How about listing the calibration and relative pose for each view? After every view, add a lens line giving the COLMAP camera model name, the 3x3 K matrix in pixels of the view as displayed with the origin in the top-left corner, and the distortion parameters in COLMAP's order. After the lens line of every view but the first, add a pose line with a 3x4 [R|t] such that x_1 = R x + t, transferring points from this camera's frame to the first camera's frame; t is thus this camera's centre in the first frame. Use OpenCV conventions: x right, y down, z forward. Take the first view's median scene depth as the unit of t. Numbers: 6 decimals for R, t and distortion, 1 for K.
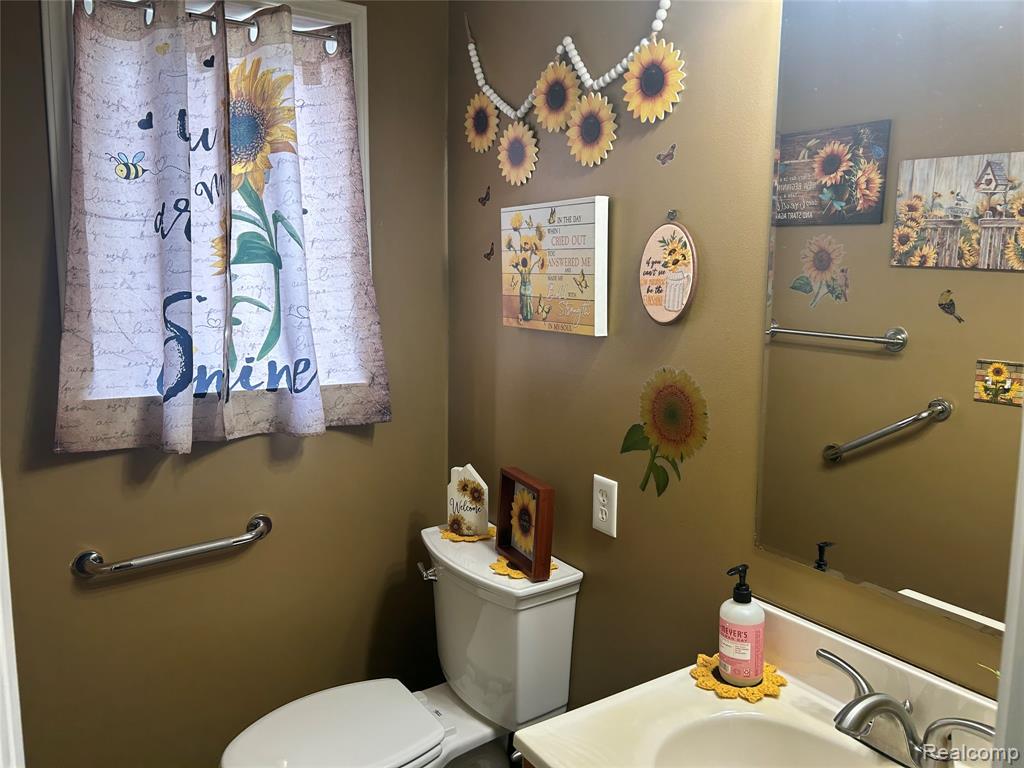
lens RADIAL K [[773.8, 0, 510.6], [0, 773.8, 379.6], [0, 0, 1]] dist [0.053717, -0.050935]
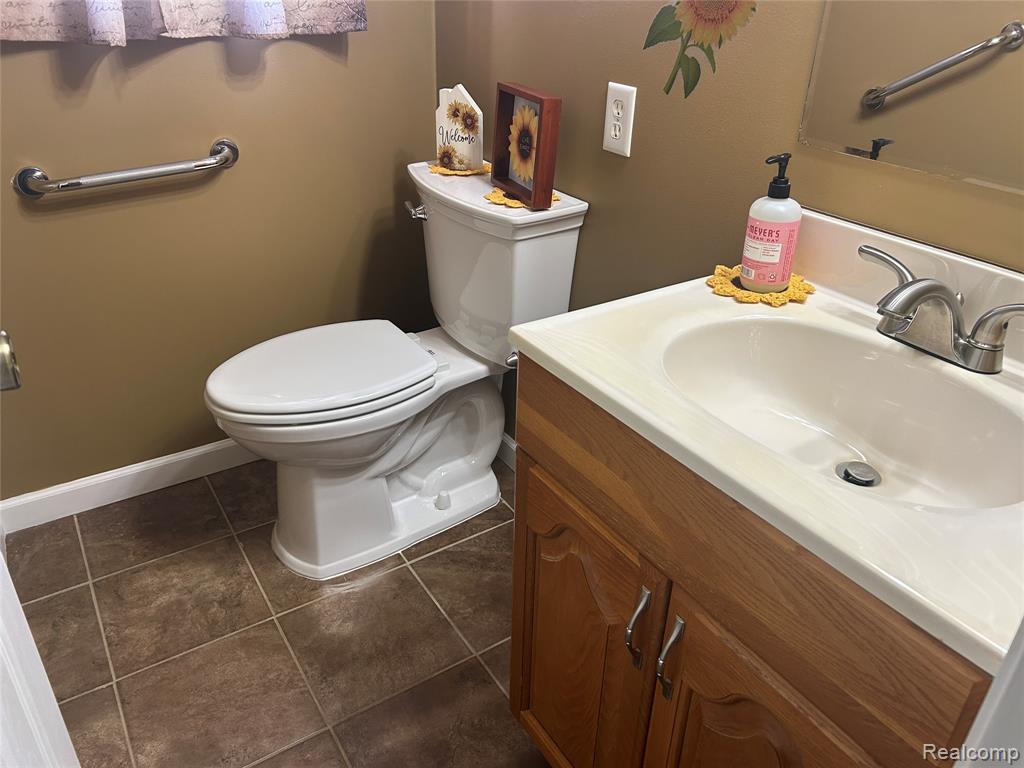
lens RADIAL K [[773.8, 0, 506.5], [0, 773.8, 377.7], [0, 0, 1]] dist [0.053717, -0.050935]
pose [[0.999899, 0.013909, 0.002916, -0.001048], [-0.014037, 0.934469, 0.355768, 0.119445], [0.002223, -0.355773, 0.934570, 0.090641]]
